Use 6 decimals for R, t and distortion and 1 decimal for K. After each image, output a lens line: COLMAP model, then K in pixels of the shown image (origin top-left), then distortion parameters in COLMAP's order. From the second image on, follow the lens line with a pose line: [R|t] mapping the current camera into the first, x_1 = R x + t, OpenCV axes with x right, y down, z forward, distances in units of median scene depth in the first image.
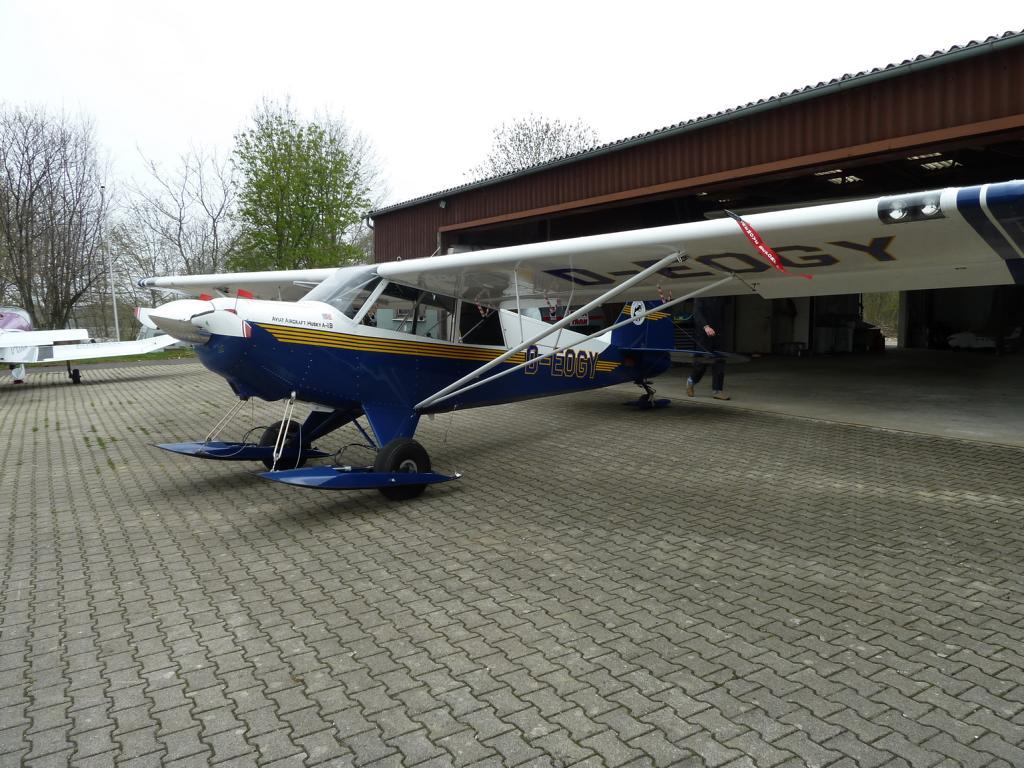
lens RADIAL K [[780.1, 0, 516.0], [0, 780.1, 385.9], [0, 0, 1]] dist [-0.028871, 0.001711]
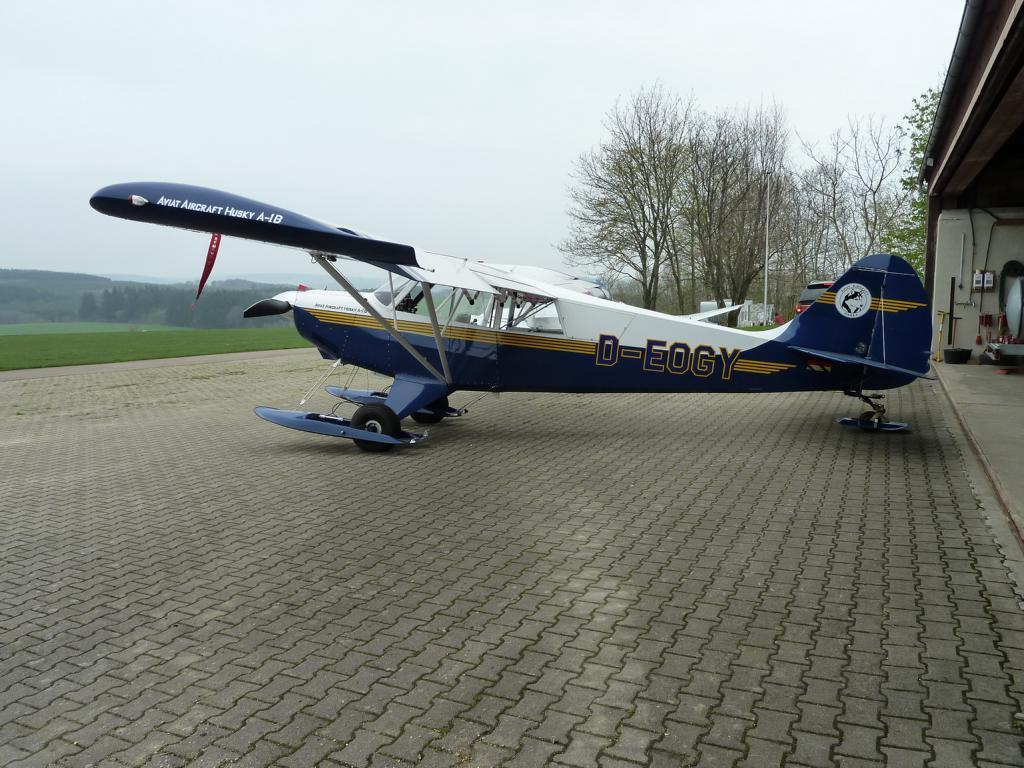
lens RADIAL K [[780.1, 0, 515.8], [0, 780.1, 382.0], [0, 0, 1]] dist [-0.028871, 0.001711]
pose [[0.511128, 0.105596, -0.852993, 1.347289], [-0.077125, 0.994056, 0.076844, -0.103889], [0.856037, 0.026510, 0.516234, 0.712025]]
